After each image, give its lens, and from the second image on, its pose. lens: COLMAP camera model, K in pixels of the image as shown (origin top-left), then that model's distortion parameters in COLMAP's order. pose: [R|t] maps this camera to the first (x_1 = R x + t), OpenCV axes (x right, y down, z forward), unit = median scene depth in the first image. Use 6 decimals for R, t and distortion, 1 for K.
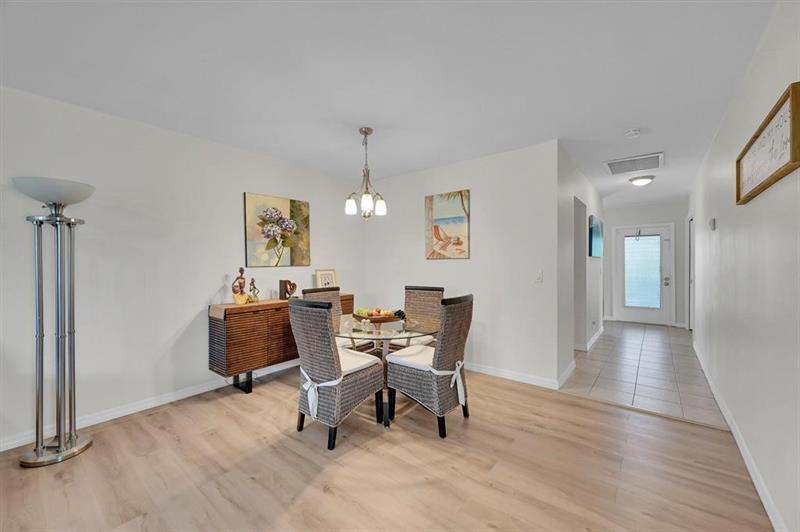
lens RADIAL K [[319.1, 0, 393.2], [0, 319.1, 264.1], [0, 0, 1]] dist [0.001012, 0.000998]
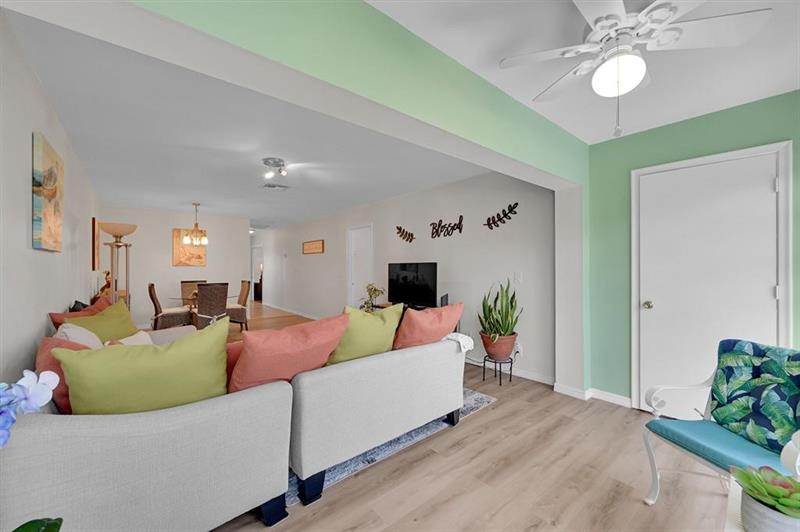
lens RADIAL K [[319.1, 0, 404.0], [0, 319.1, 266.6], [0, 0, 1]] dist [0.001012, 0.000998]
pose [[0.181263, 0.009825, 0.983385, -1.440213], [-0.000130, 0.999950, -0.009966, 0.004665], [-0.983435, 0.001679, 0.181256, -0.533270]]
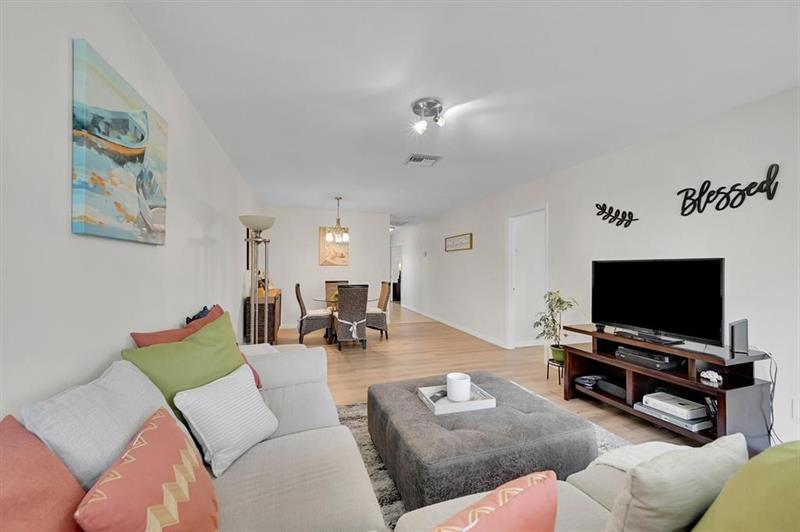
lens RADIAL K [[319.1, 0, 401.7], [0, 319.1, 266.1], [0, 0, 1]] dist [0.001012, 0.000998]
pose [[0.555141, 0.011450, 0.831678, -1.121484], [-0.005986, 0.999934, -0.009771, 0.002893], [-0.831735, 0.000445, 0.555173, -0.285436]]
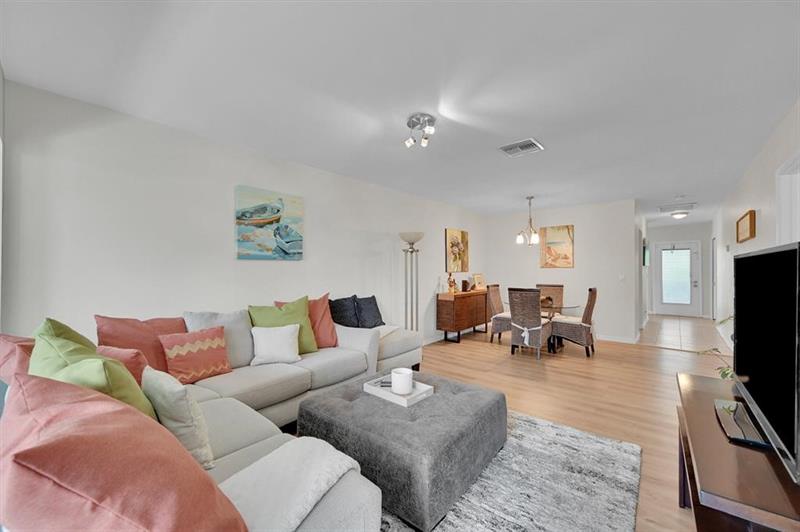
lens RADIAL K [[319.1, 0, 395.9], [0, 319.1, 268.6], [0, 0, 1]] dist [0.001012, 0.000998]
pose [[0.999495, 0.001880, -0.031724, -0.611810], [-0.002028, 0.999987, -0.004644, -0.002041], [0.031715, 0.004706, 0.999486, -0.651113]]
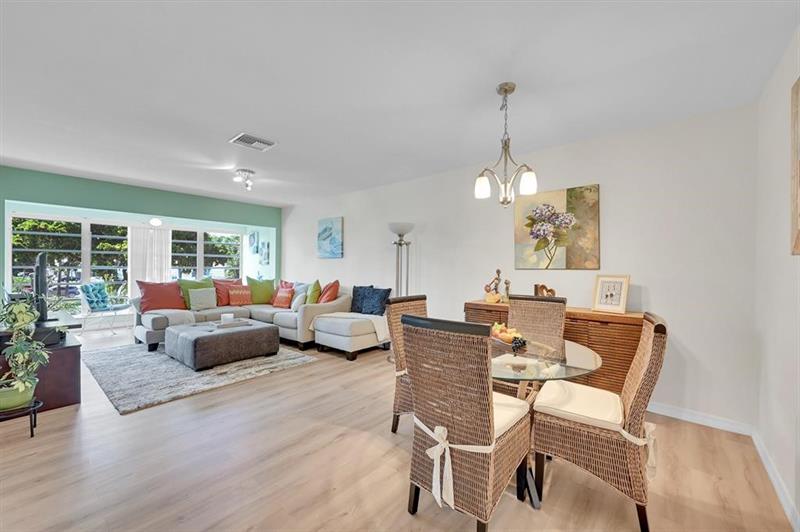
lens RADIAL K [[319.1, 0, 404.1], [0, 319.1, 266.7], [0, 0, 1]] dist [0.001012, 0.000998]
pose [[-0.027039, 0.006064, -0.999616, 0.520751], [-0.010064, 0.999929, 0.006338, -0.001630], [0.999584, 0.010232, -0.026976, 0.607603]]
